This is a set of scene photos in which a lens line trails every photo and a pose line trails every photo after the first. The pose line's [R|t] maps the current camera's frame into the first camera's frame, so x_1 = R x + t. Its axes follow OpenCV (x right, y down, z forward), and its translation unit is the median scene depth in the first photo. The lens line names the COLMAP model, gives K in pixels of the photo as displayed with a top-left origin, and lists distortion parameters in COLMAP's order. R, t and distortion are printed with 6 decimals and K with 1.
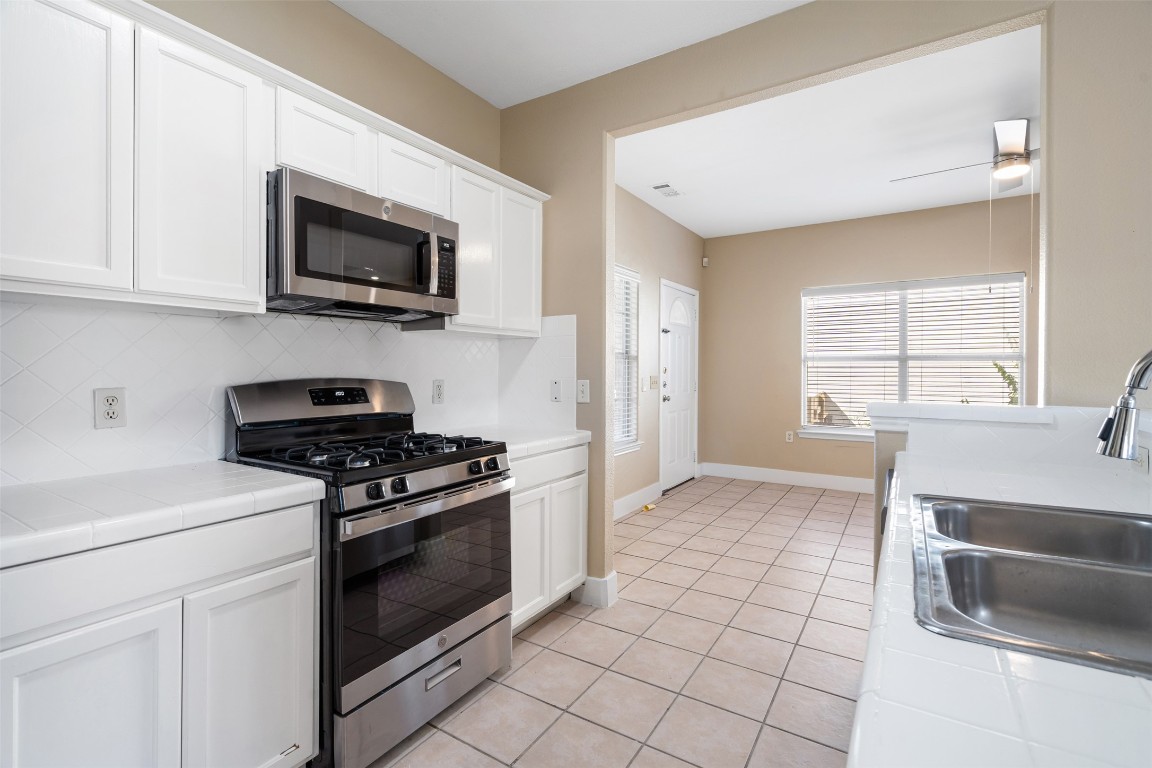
lens RADIAL K [[529.1, 0, 579.4], [0, 529.1, 368.8], [0, 0, 1]] dist [-0.002767, -0.000144]
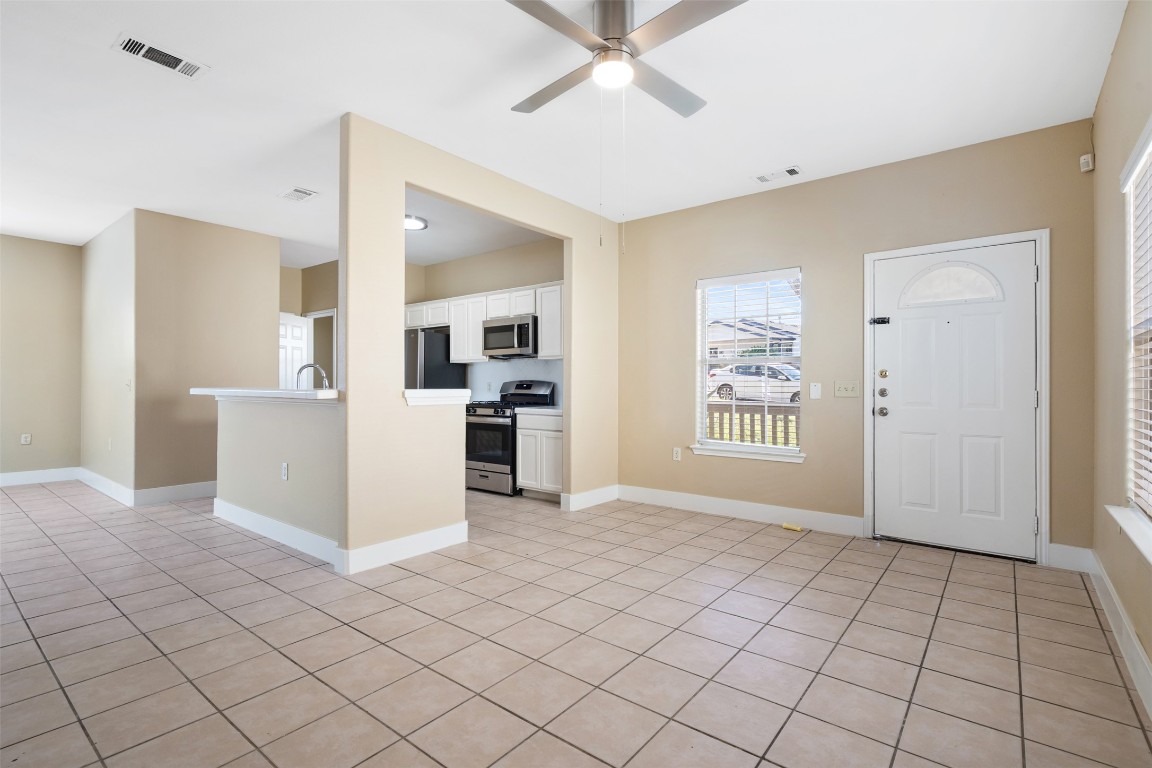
lens RADIAL K [[542.2, 0, 576.0], [0, 542.2, 384.0], [0, 0, 1]] dist [-0.001652, -0.000124]
pose [[-0.116647, -0.007488, -0.993145, 1.277269], [-0.002153, 0.999971, -0.007286, 0.031703], [0.993171, 0.001288, -0.116660, 0.873445]]
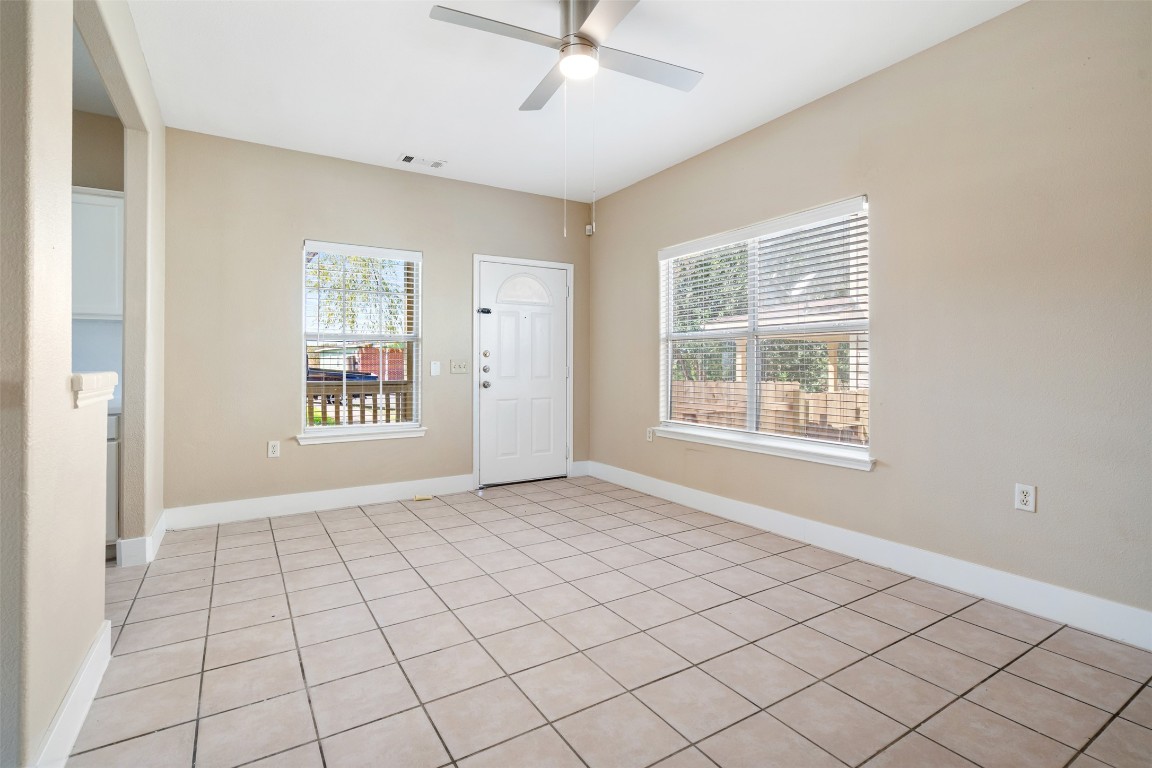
lens RADIAL K [[552.5, 0, 582.3], [0, 552.5, 364.6], [0, 0, 1]] dist [0.001419, 0.000300]
pose [[0.901903, -0.003213, -0.431928, 0.960917], [0.003573, 0.999994, 0.000021, 0.029335], [0.431925, -0.001562, 0.901908, 0.272477]]
